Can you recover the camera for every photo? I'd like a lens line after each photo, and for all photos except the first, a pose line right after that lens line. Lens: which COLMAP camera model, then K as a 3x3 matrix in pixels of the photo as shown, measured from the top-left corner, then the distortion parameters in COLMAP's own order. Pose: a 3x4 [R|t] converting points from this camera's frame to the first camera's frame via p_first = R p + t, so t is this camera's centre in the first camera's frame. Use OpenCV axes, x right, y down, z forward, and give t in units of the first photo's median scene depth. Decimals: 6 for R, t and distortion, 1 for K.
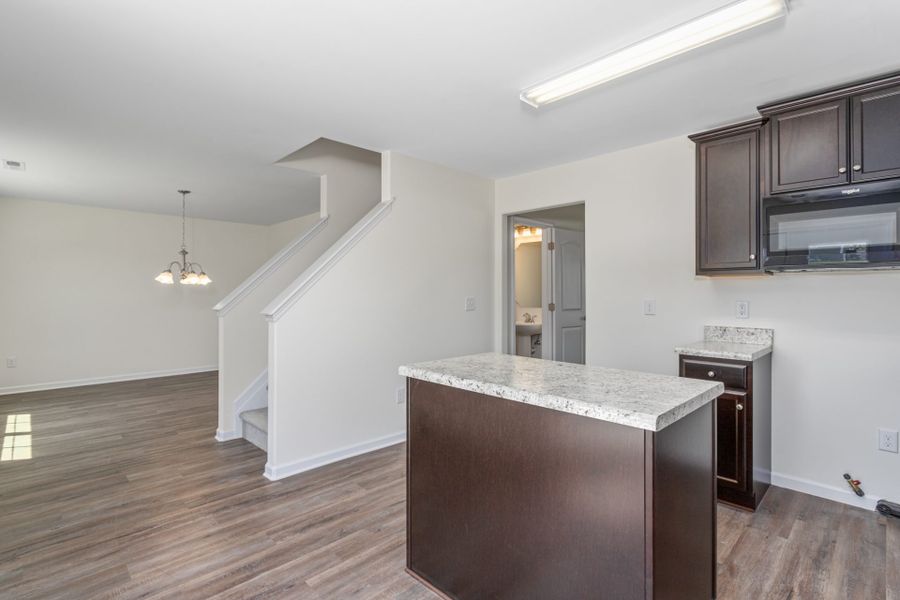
lens RADIAL K [[426.3, 0, 453.0], [0, 426.3, 298.6], [0, 0, 1]] dist [-0.003843, -0.001127]
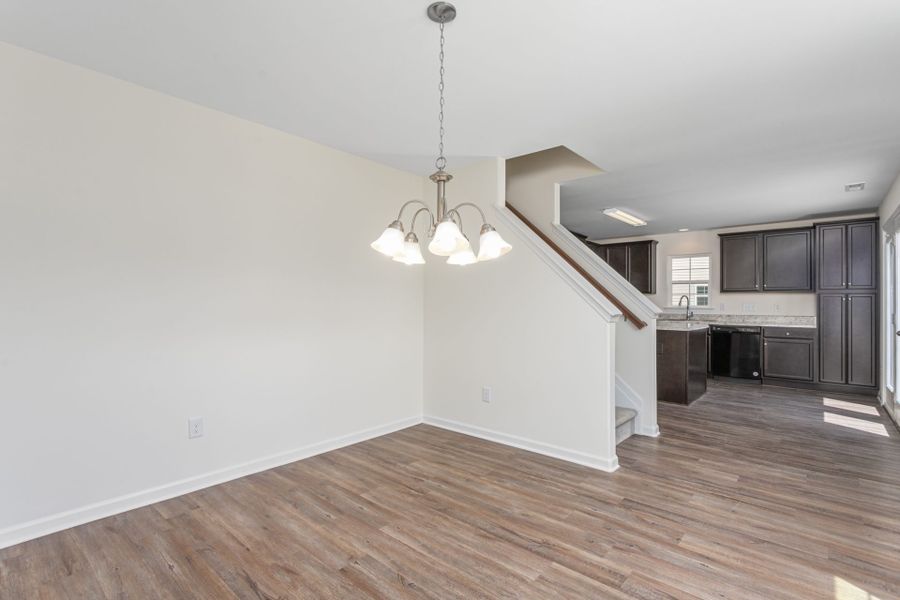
lens RADIAL K [[426.3, 0, 454.6], [0, 426.3, 302.2], [0, 0, 1]] dist [-0.003843, -0.001127]
pose [[-0.078877, 0.002798, 0.996880, -1.640520], [-0.000140, 0.999996, -0.002818, 0.016050], [-0.996884, -0.000362, -0.078876, 1.673645]]
